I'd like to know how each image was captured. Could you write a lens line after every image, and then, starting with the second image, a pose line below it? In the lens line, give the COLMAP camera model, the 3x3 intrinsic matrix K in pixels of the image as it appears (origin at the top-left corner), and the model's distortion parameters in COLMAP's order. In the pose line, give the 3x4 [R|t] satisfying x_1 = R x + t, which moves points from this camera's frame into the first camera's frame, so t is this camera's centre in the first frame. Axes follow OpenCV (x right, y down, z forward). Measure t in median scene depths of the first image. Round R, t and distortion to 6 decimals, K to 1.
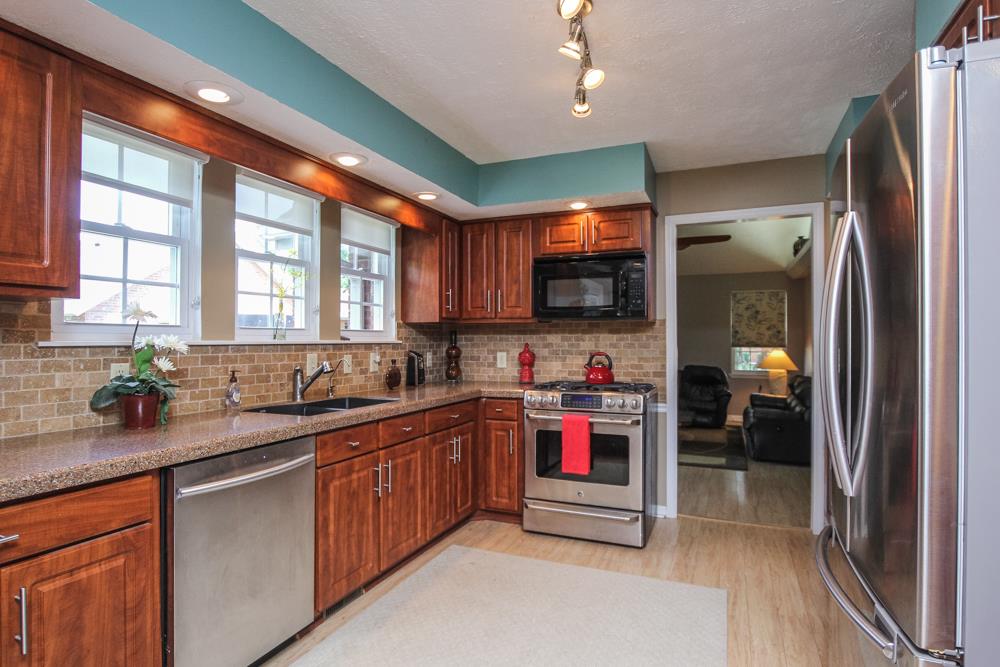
lens RADIAL K [[526.2, 0, 502.6], [0, 526.2, 334.2], [0, 0, 1]] dist [0.000833, 0.000478]
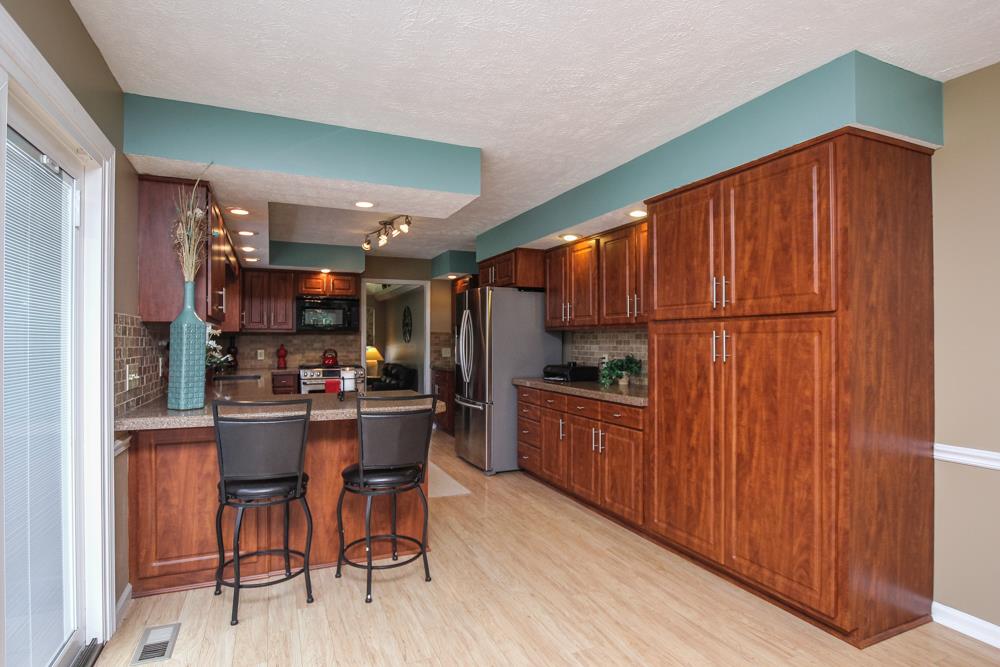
lens RADIAL K [[479.2, 0, 493.0], [0, 479.2, 339.0], [0, 0, 1]] dist [-0.002284, -0.000173]
pose [[0.677945, 0.000620, 0.735112, -0.668683], [-0.006560, 0.999965, 0.005206, -0.012323], [-0.735083, -0.008352, 0.677925, -0.571024]]
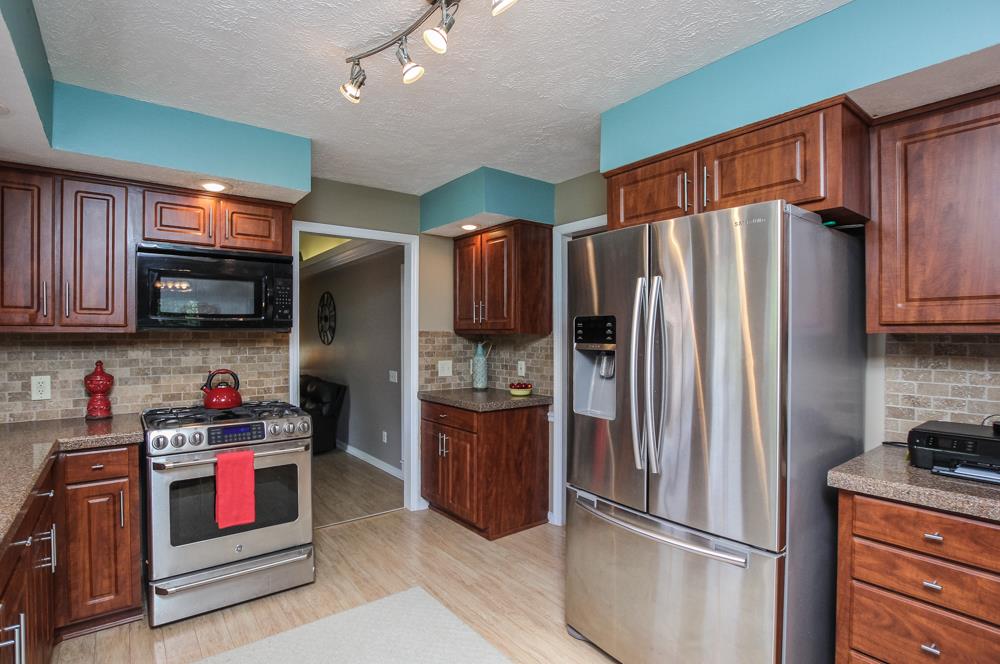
lens RADIAL K [[496.2, 0, 472.6], [0, 496.2, 338.1], [0, 0, 1]] dist [0.015006, -0.020790]
pose [[0.526585, -0.004409, 0.850111, -0.270018], [-0.008062, 0.999916, 0.010180, -0.025681], [-0.850084, -0.012215, 0.526505, 0.256907]]
